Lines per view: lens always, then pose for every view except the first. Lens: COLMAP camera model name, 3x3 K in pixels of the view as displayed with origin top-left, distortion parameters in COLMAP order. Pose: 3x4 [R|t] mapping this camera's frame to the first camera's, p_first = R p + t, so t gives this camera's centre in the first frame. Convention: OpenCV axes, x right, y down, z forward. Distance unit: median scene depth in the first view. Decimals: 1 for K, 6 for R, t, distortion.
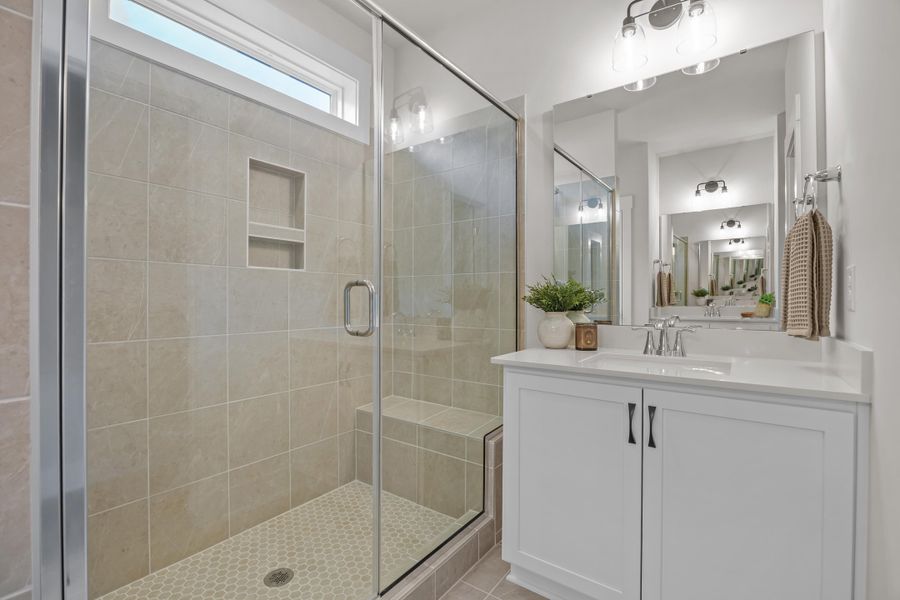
lens RADIAL K [[408.1, 0, 450.0], [0, 408.1, 300.0], [0, 0, 1]] dist [-0.014454, 0.000100]
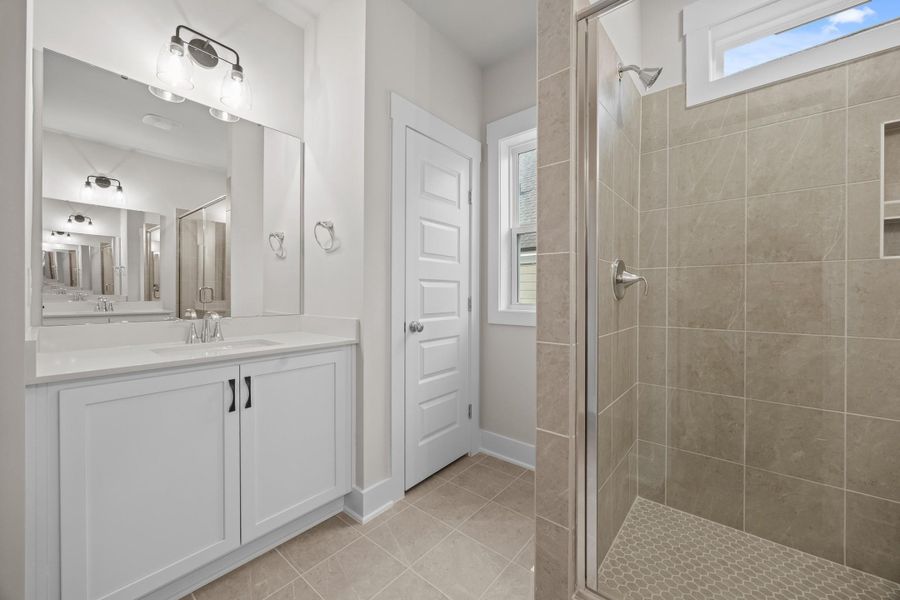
lens RADIAL K [[356.9, 0, 450.0], [0, 356.9, 300.0], [0, 0, 1]] dist [-0.000228, -0.000017]
pose [[0.042903, -0.009480, 0.999034, -0.489083], [-0.004346, 0.999944, 0.009675, -0.001275], [-0.999070, -0.004757, 0.042859, 0.230399]]
